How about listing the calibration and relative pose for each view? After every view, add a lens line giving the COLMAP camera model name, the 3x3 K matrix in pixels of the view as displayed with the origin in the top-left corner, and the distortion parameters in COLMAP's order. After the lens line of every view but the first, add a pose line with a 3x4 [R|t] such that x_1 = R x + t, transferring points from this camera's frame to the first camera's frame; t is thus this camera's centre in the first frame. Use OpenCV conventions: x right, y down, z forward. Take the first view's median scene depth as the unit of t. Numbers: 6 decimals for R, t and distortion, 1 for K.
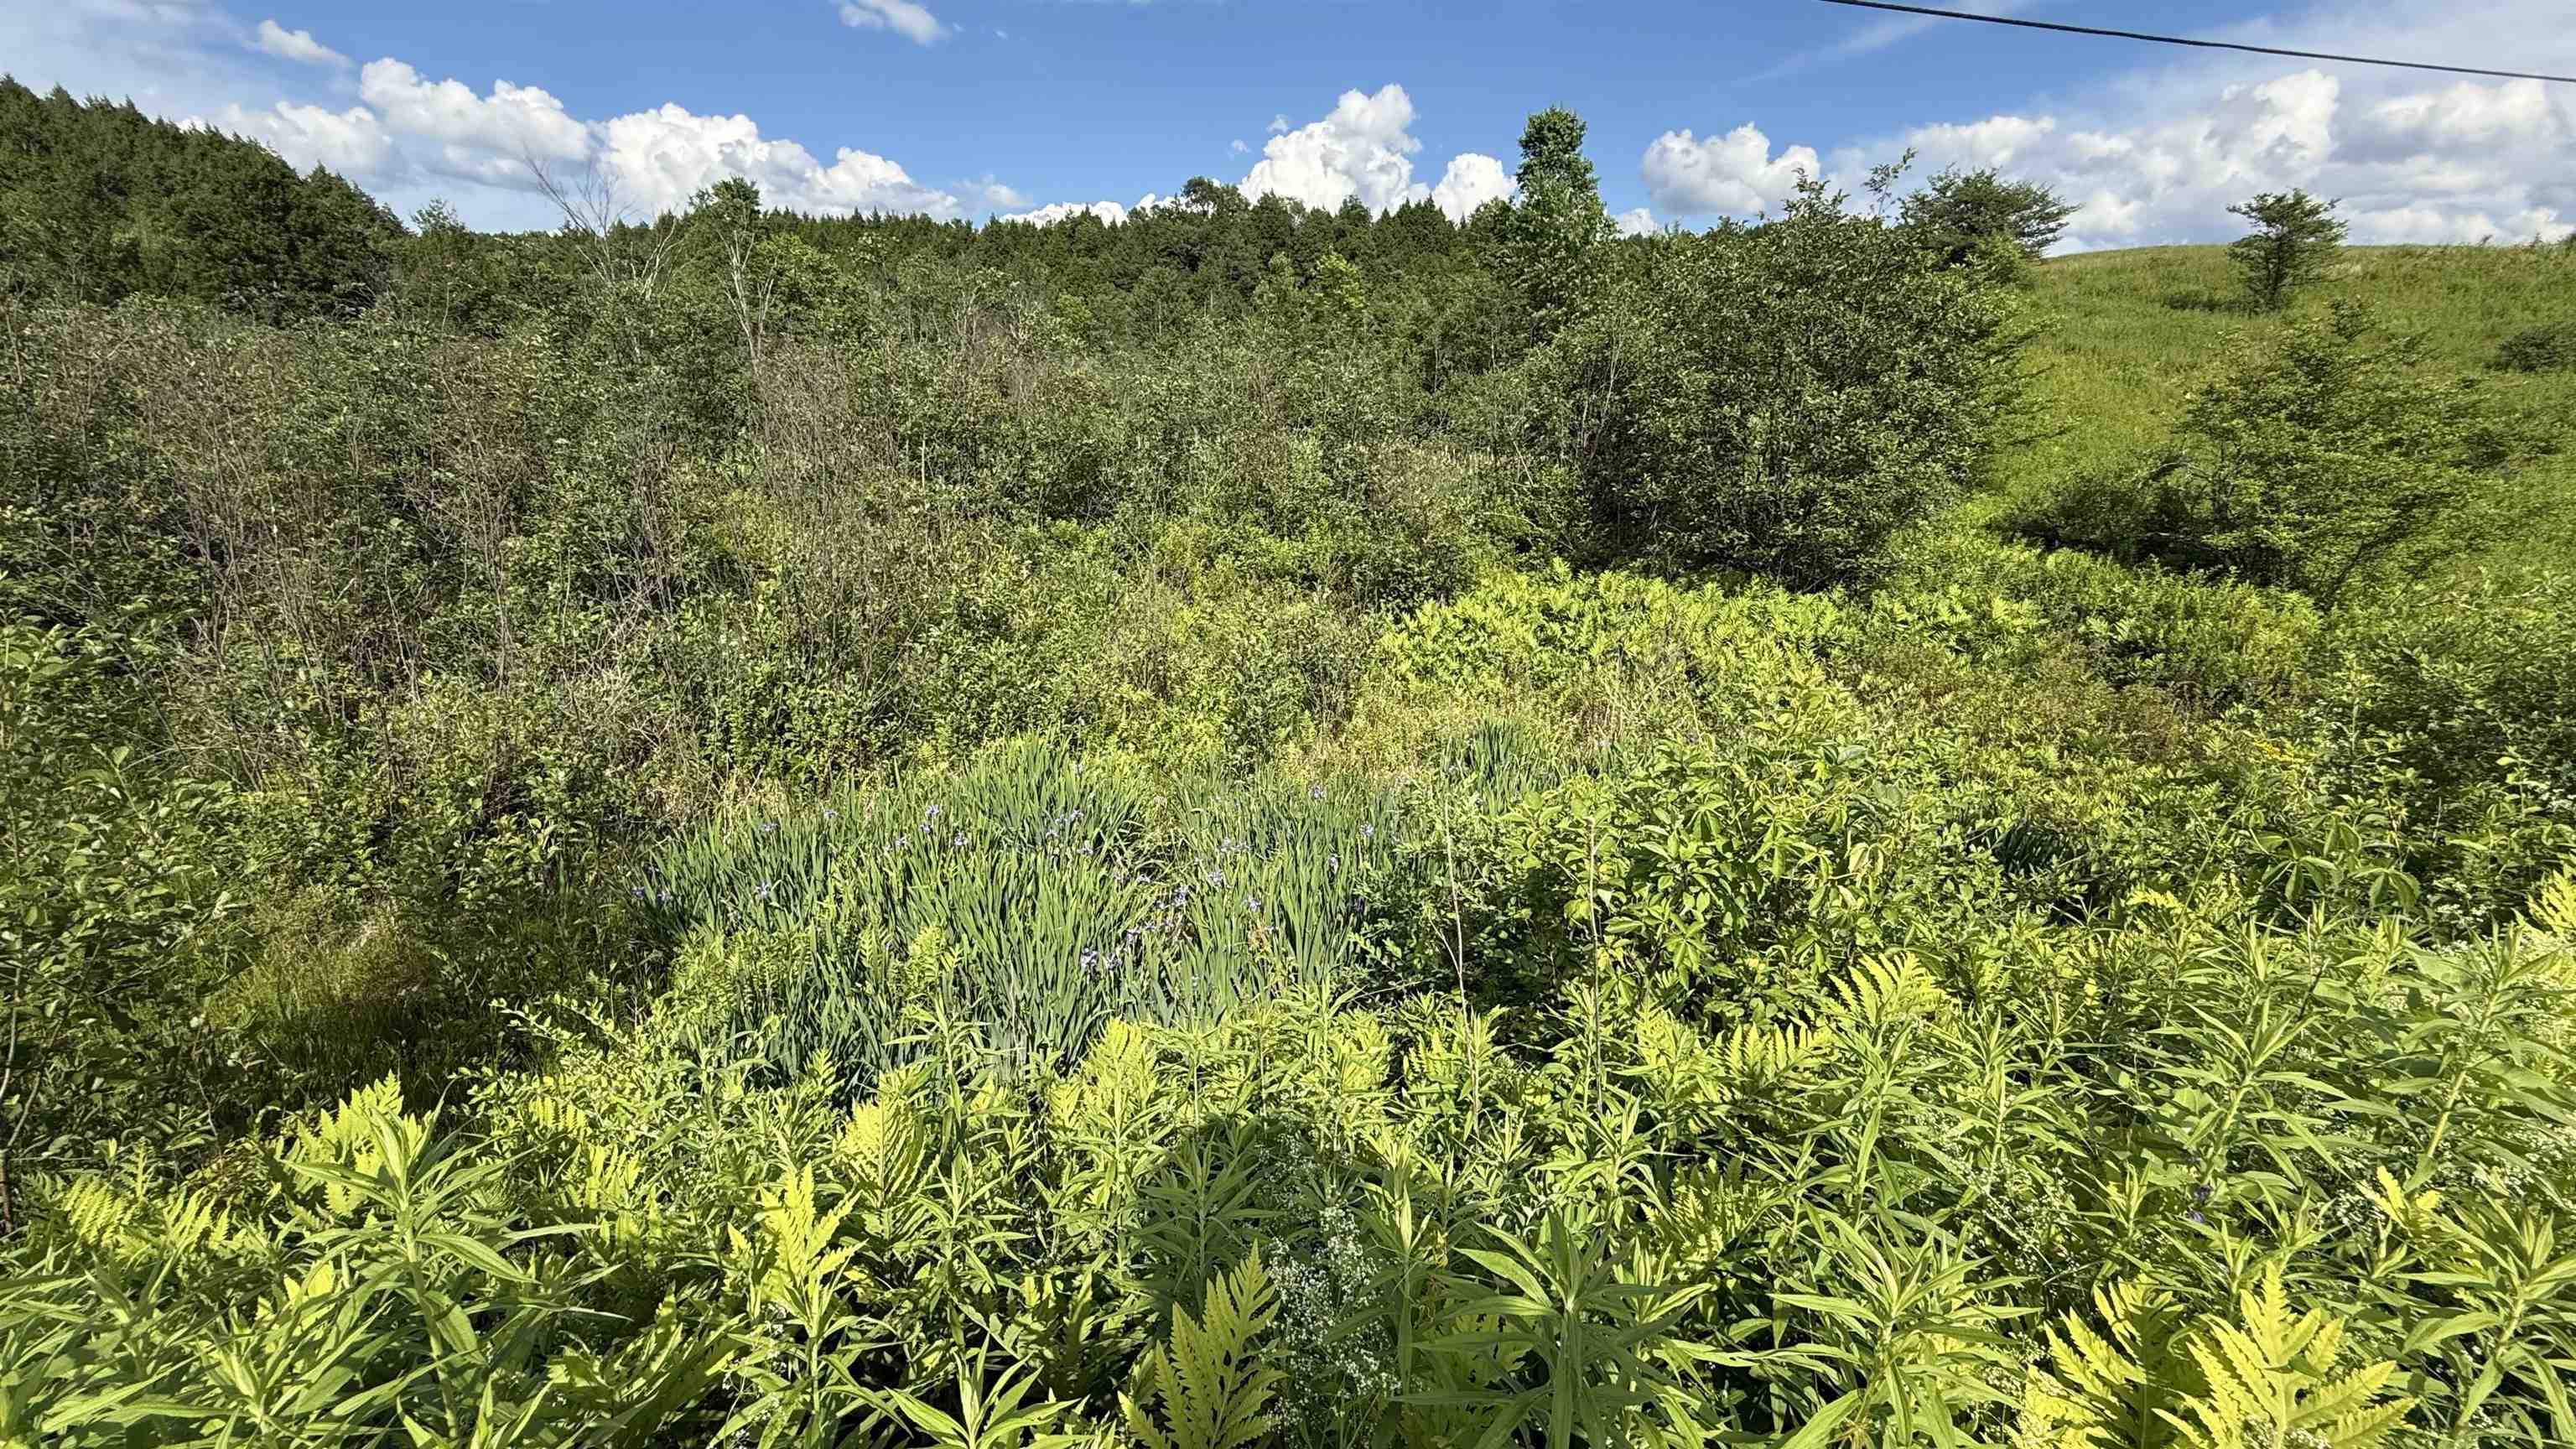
lens RADIAL K [[1019.5, 0, 1288.0], [0, 1019.5, 724.5], [0, 0, 1]] dist [-0.016160, -0.000161]
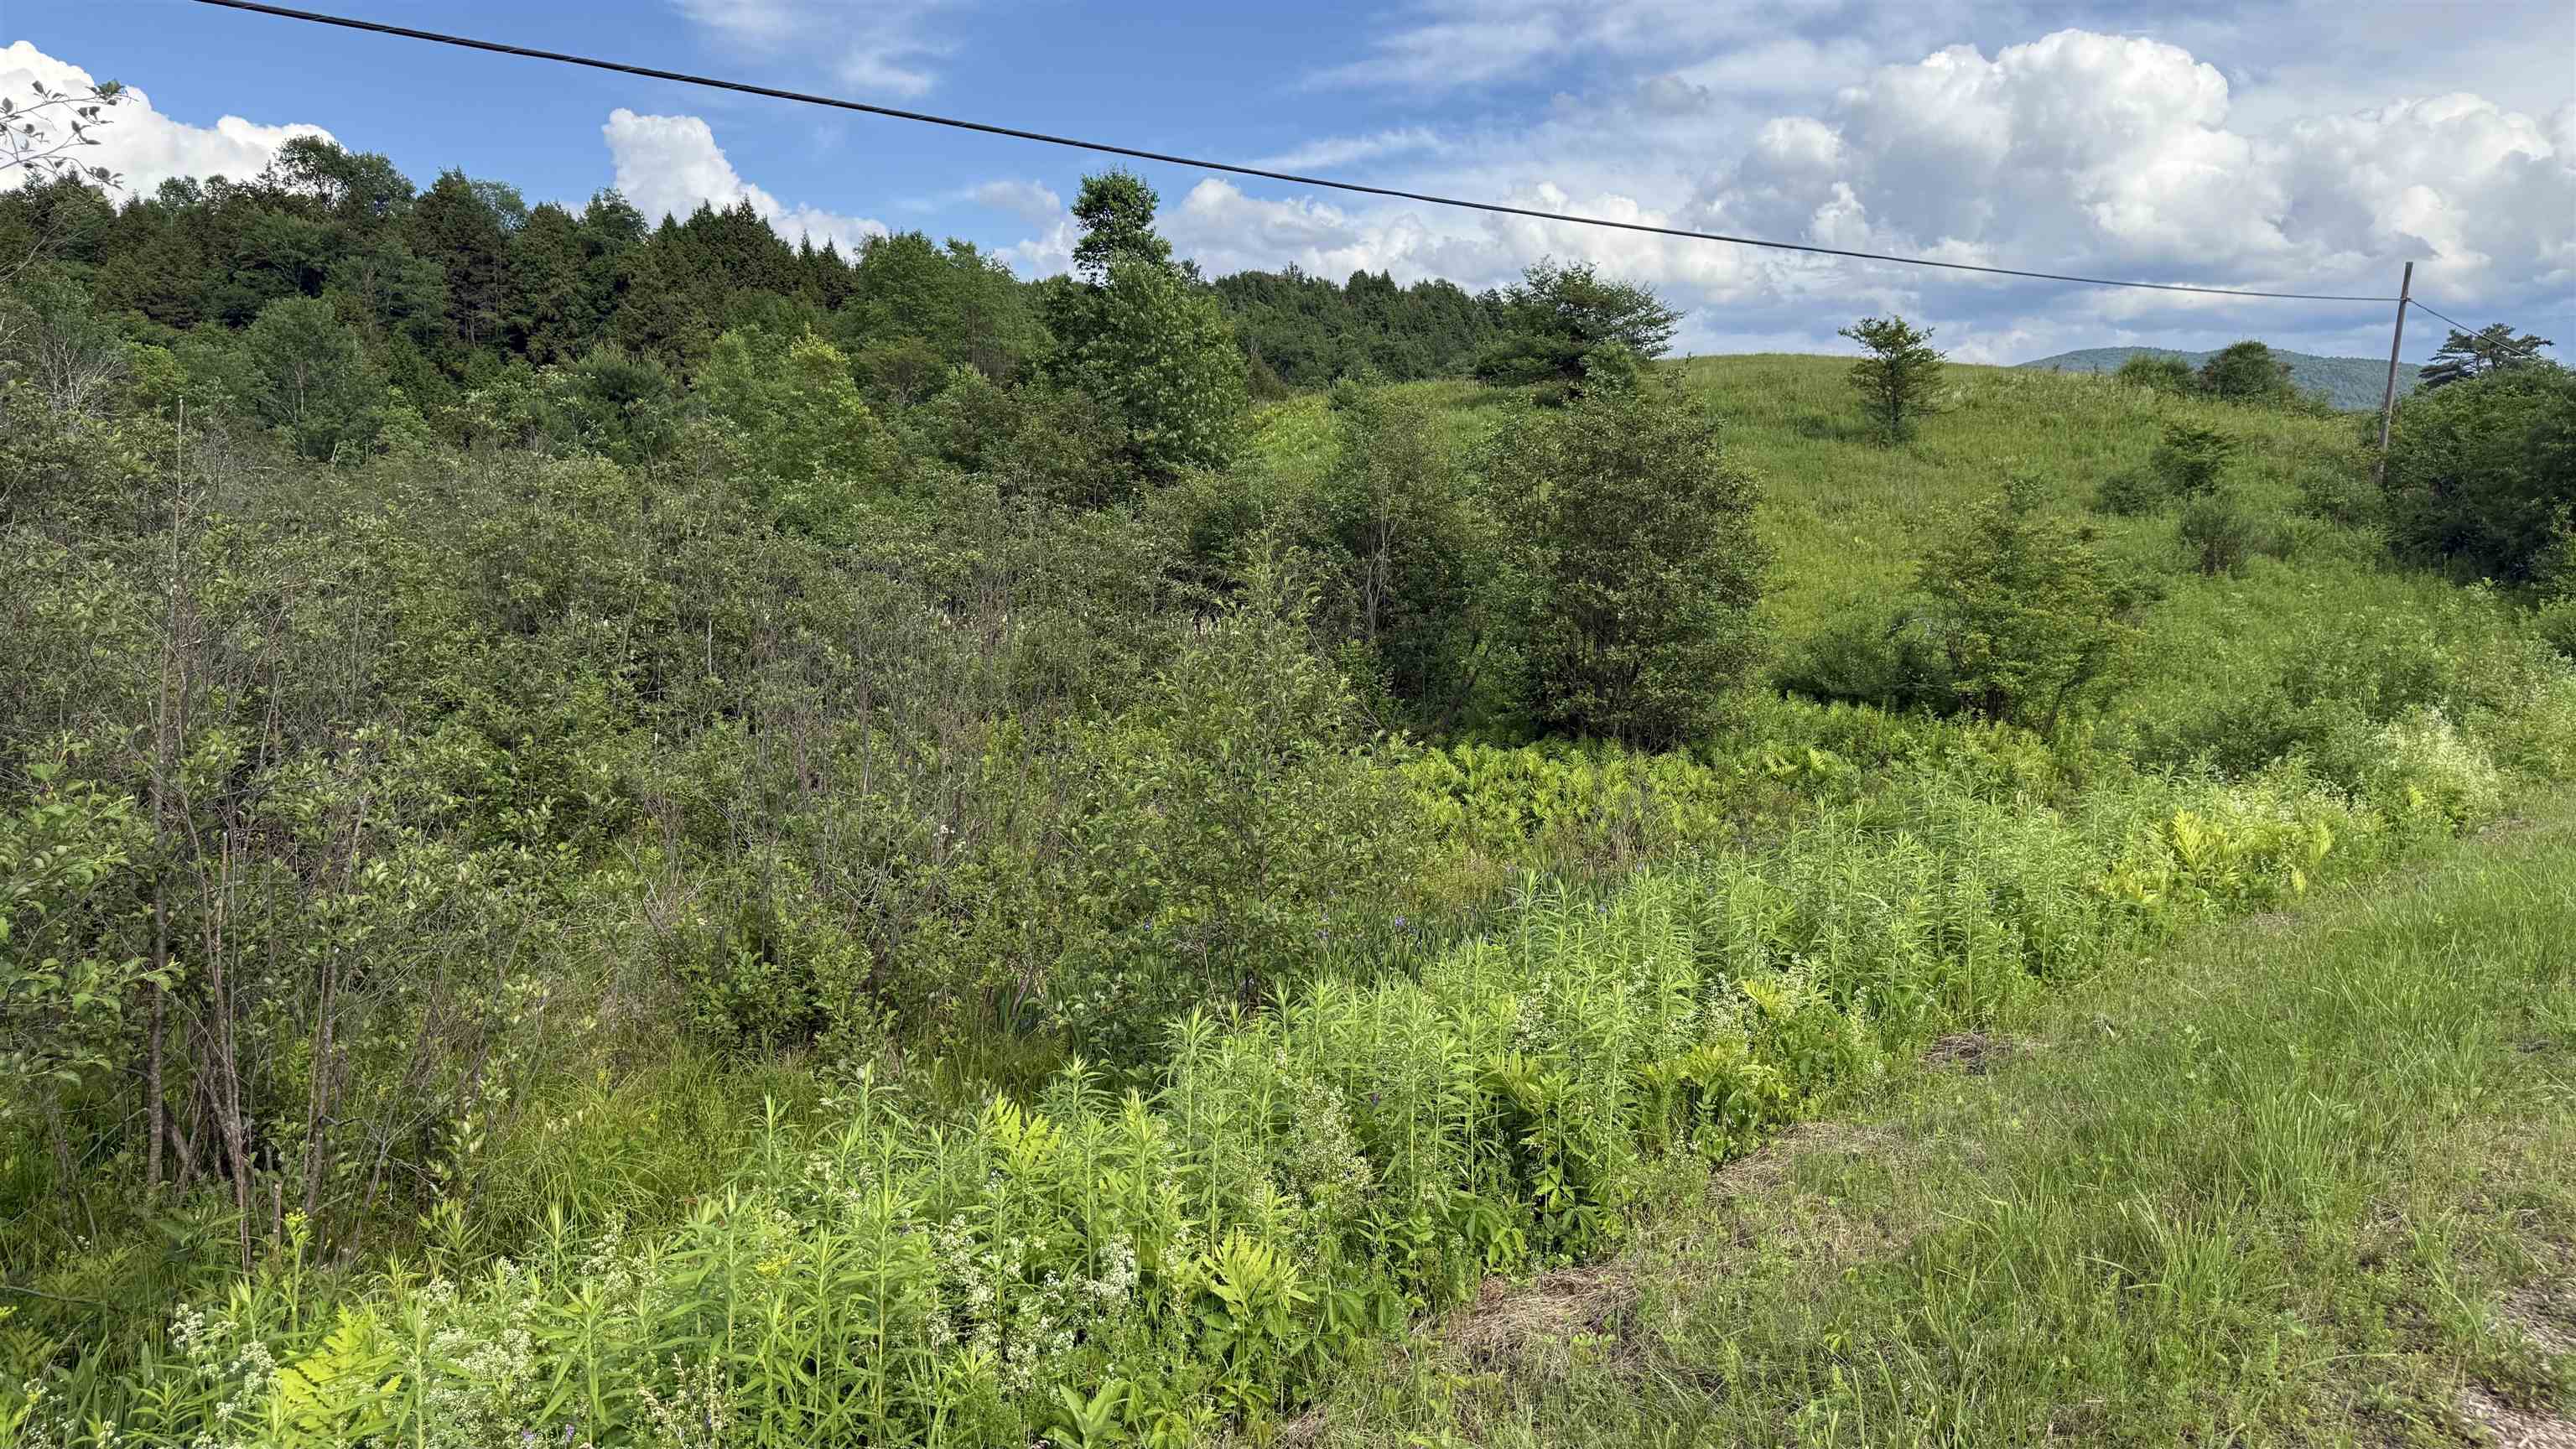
lens RADIAL K [[1712.8, 0, 1288.0], [0, 1712.8, 724.5], [0, 0, 1]] dist [0.003839, -0.001689]
pose [[0.911462, -0.043789, 0.409046, -0.163604], [0.120748, 0.979000, -0.164255, 0.024081], [-0.393264, 0.199103, 0.897609, -0.122770]]
